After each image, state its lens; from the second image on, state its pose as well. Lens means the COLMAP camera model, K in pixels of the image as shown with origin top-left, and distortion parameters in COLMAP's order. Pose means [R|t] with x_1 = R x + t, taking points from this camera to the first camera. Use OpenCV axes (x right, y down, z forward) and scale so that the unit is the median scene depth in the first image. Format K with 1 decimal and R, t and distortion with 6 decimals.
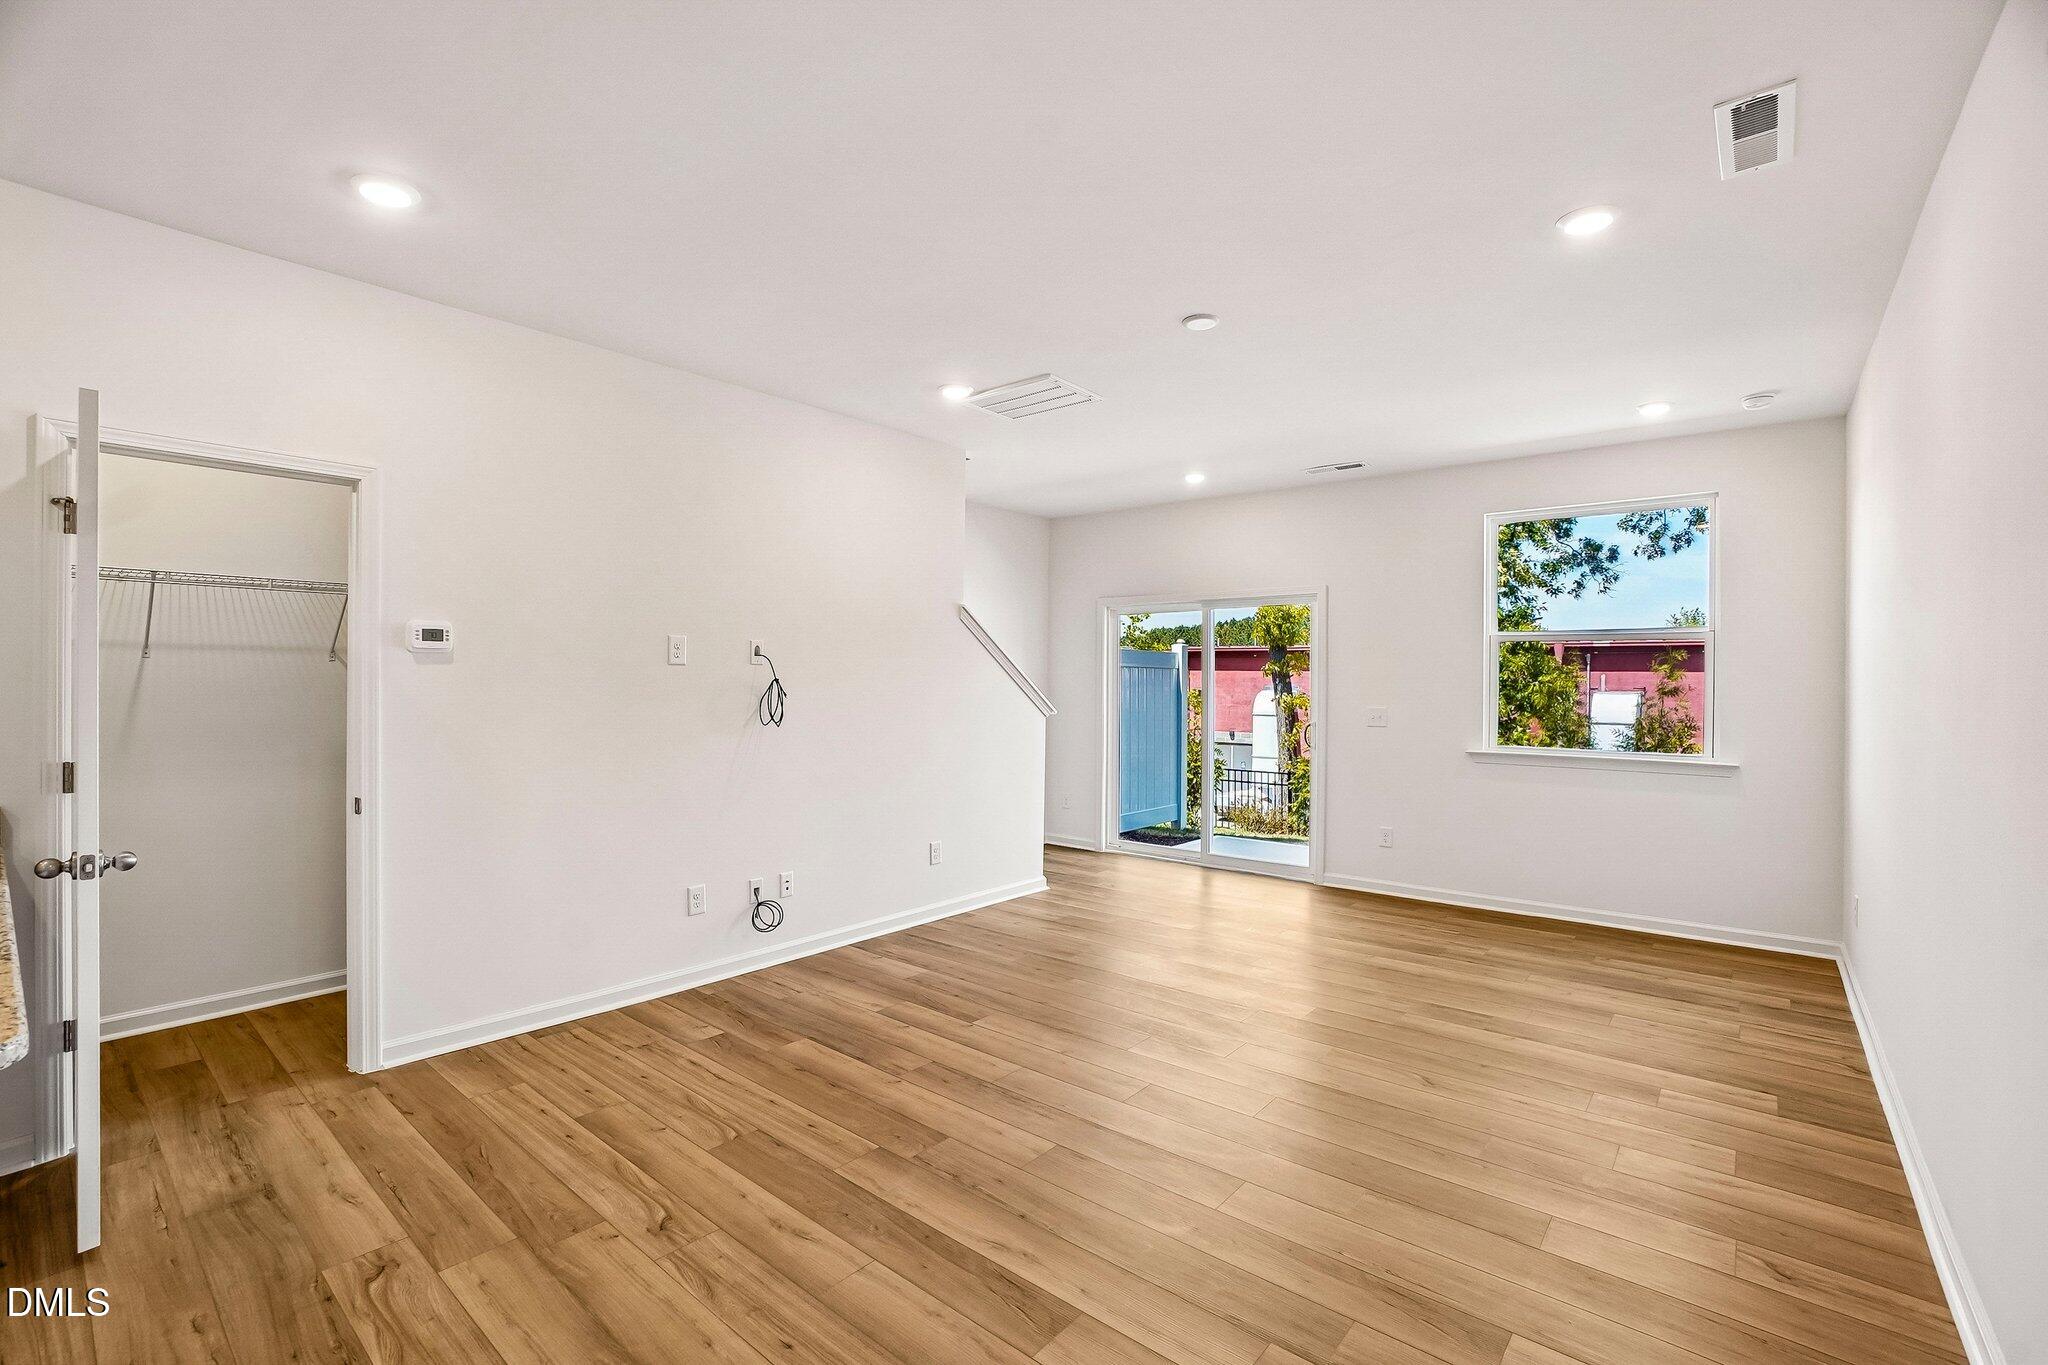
lens RADIAL K [[913.8, 0, 1028.1], [0, 913.8, 680.3], [0, 0, 1]] dist [-0.052498, 0.016969]
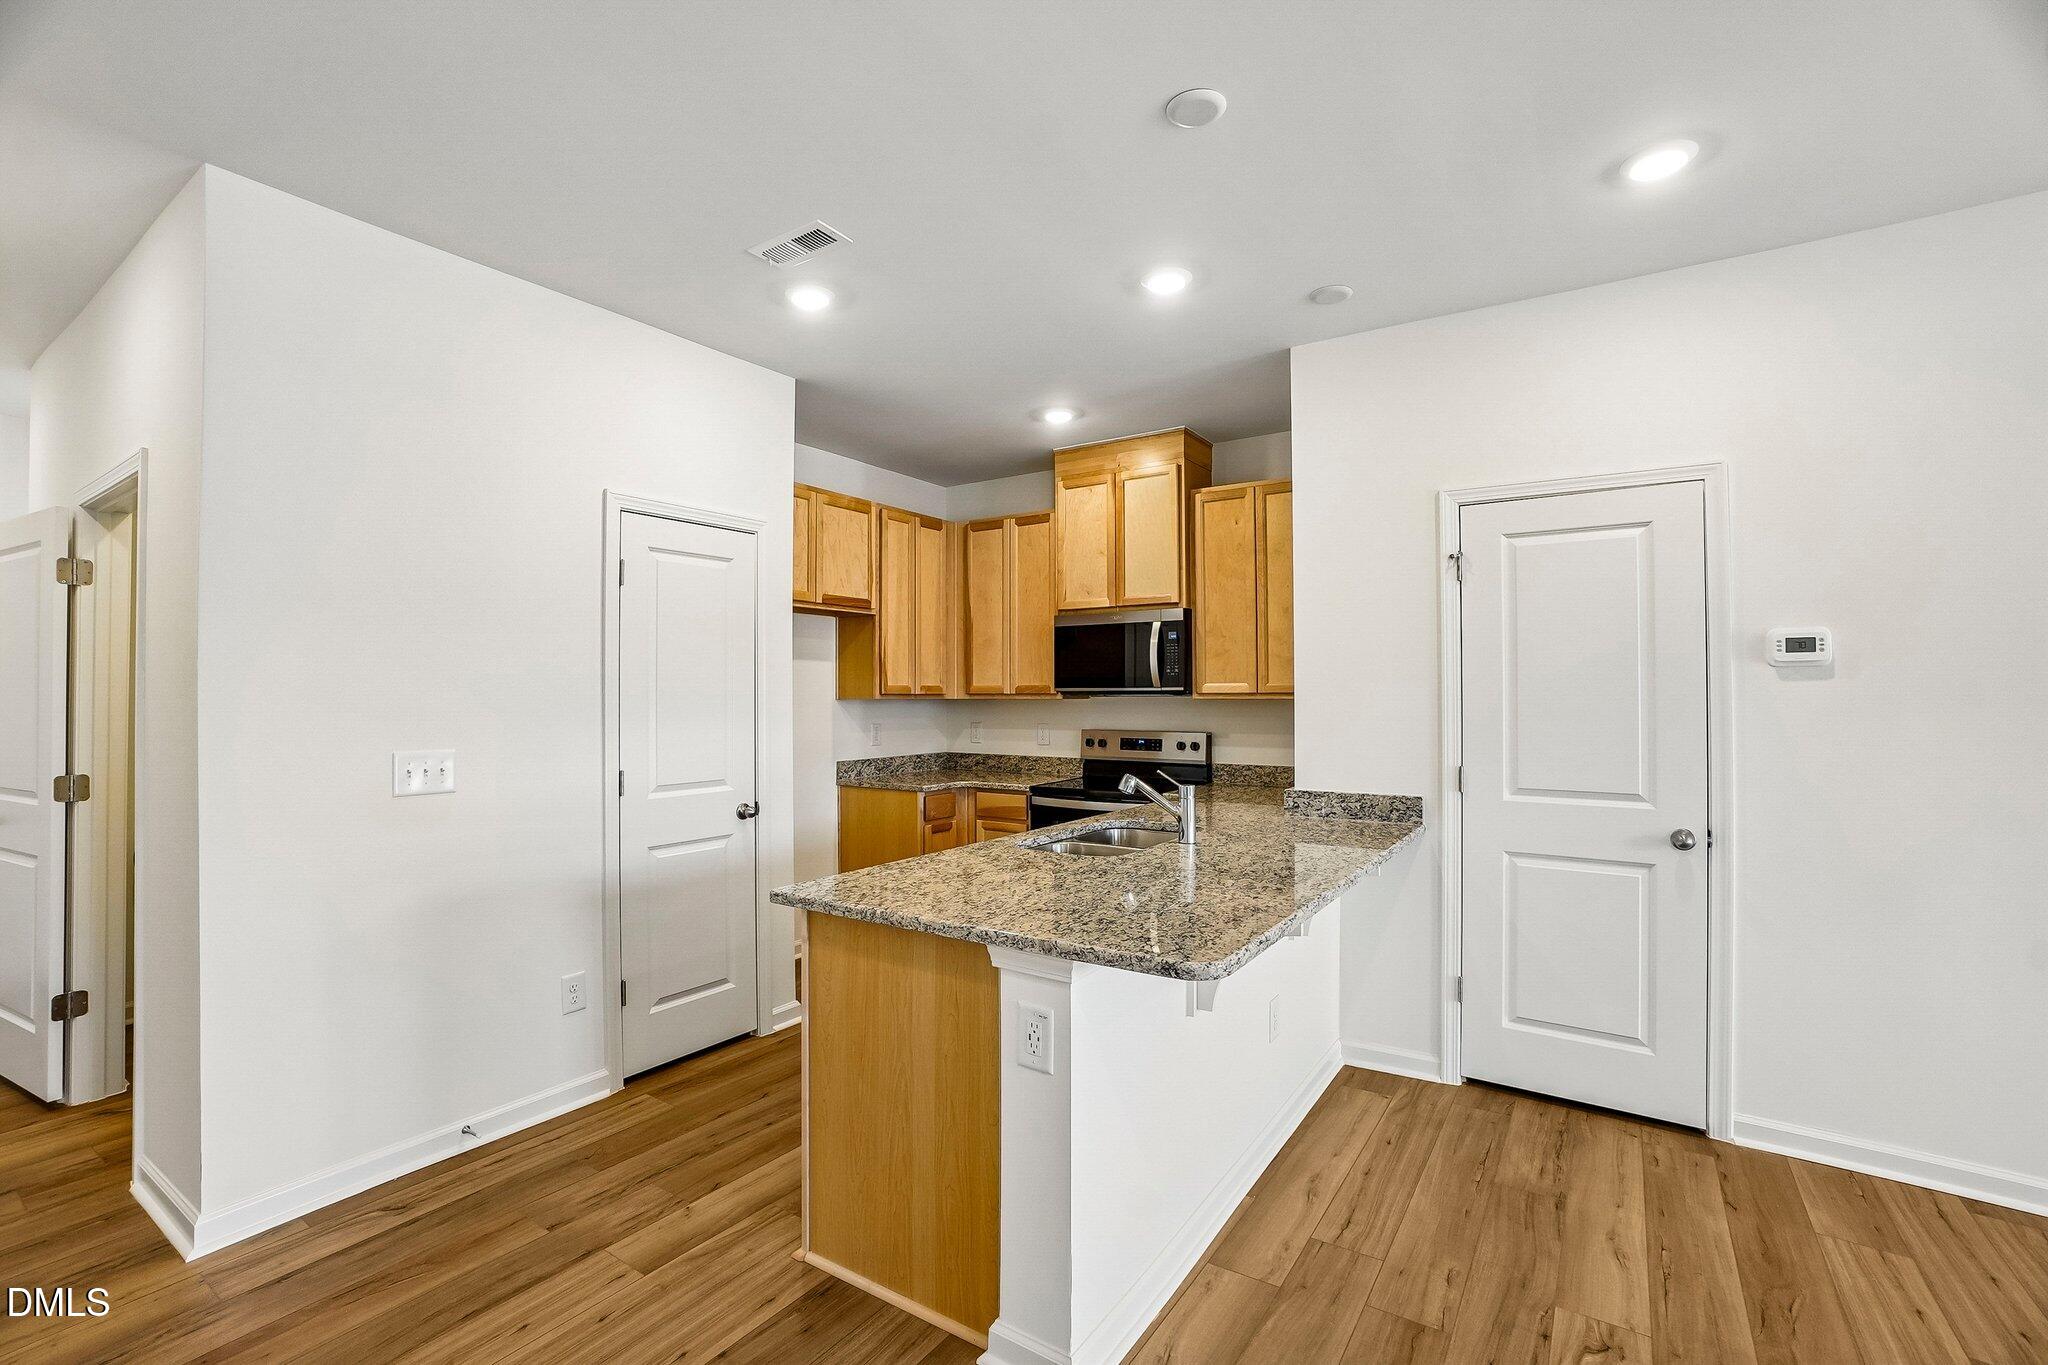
lens RADIAL K [[913.8, 0, 994.7], [0, 913.8, 681.7], [0, 0, 1]] dist [-0.052498, 0.016969]
pose [[0.079500, -0.022067, -0.996591, 0.067857], [0.000267, 0.999755, -0.022116, 0.000992], [0.996835, 0.001492, 0.079486, 0.150474]]
